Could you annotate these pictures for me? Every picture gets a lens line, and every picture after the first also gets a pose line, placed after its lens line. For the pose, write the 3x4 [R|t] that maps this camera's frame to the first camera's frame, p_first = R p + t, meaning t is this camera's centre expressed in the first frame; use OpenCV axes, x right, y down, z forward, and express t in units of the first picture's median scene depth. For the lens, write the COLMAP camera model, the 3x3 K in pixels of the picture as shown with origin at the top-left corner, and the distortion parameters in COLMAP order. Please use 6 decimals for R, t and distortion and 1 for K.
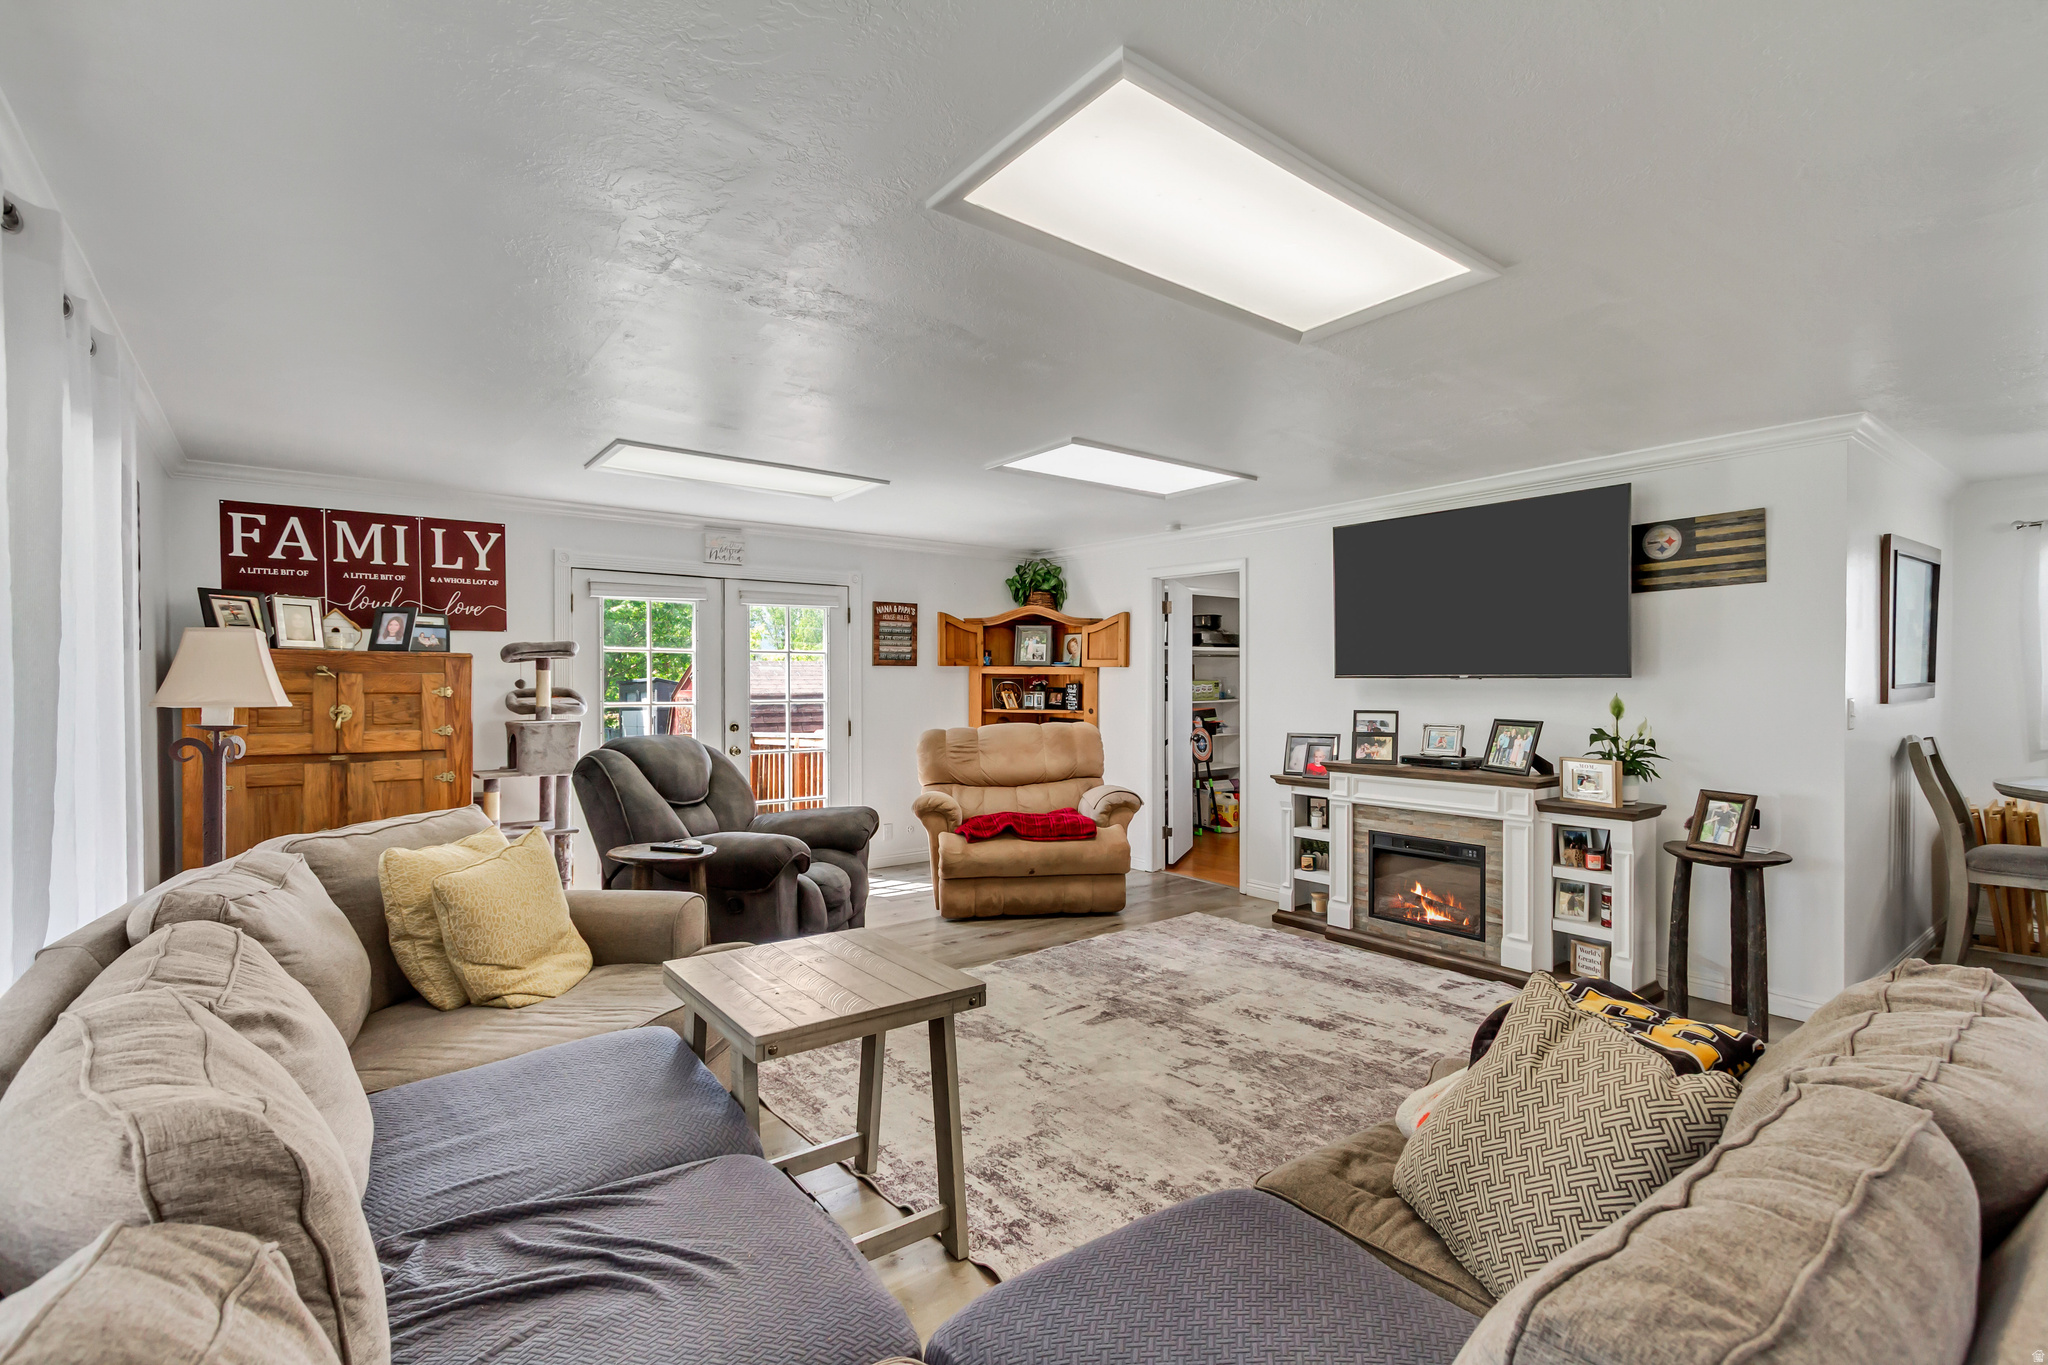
lens RADIAL K [[937.4, 0, 1021.0], [0, 937.4, 679.8], [0, 0, 1]] dist [0.002290, 0.000032]
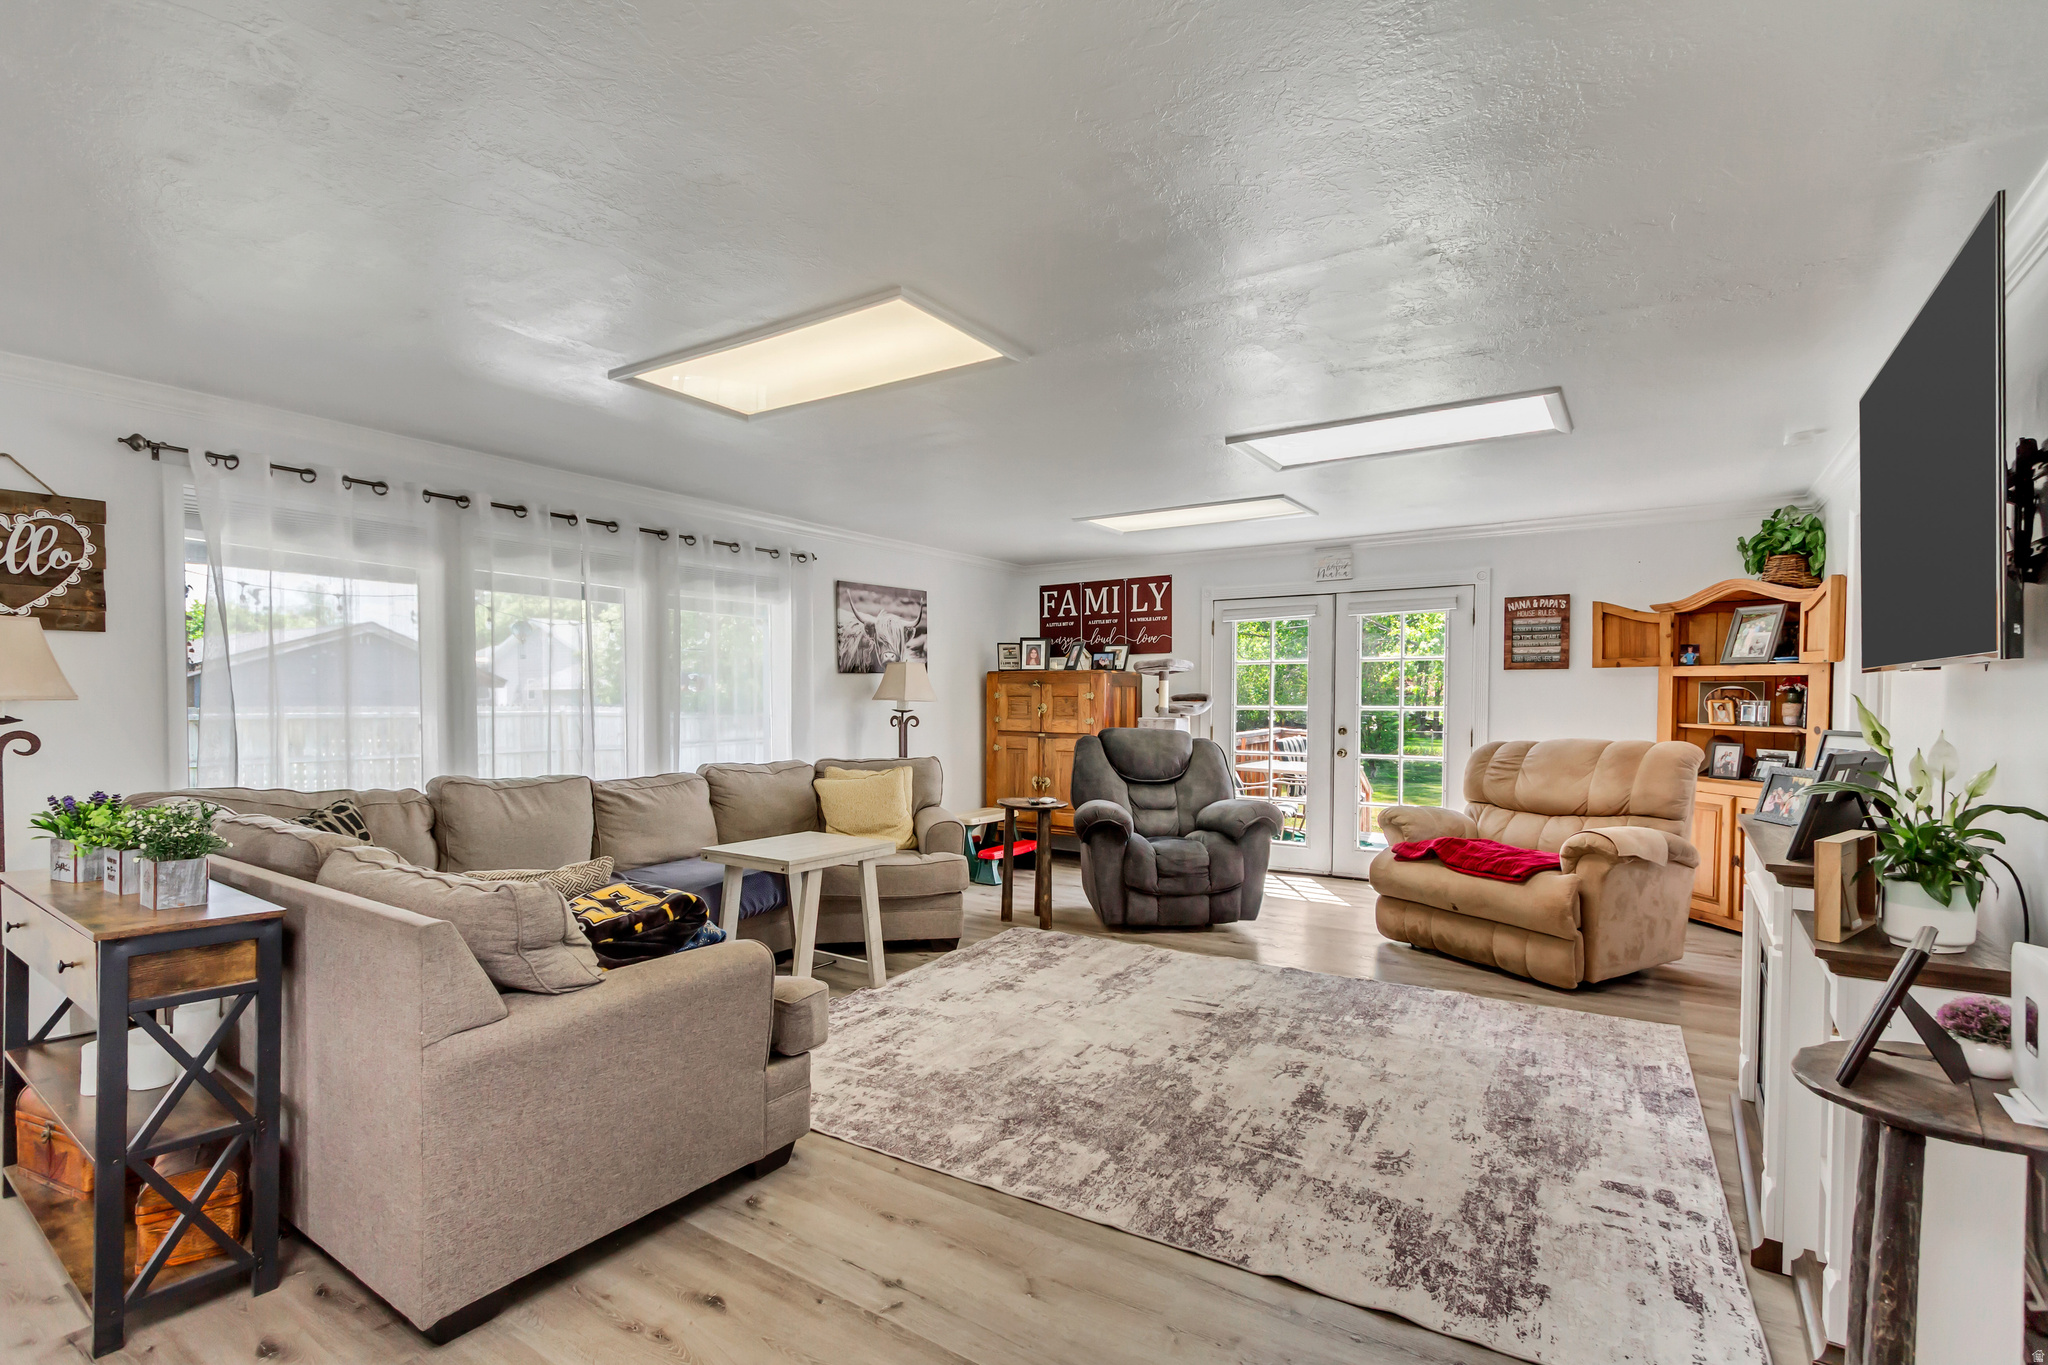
lens RADIAL K [[946.9, 0, 1007.3], [0, 946.9, 696.3], [0, 0, 1]] dist [0.002087, -0.000182]
pose [[0.312701, 0.000276, -0.949852, 0.766051], [0.002419, 0.999996, 0.001087, 0.011013], [0.949849, -0.002638, 0.312699, 0.373009]]
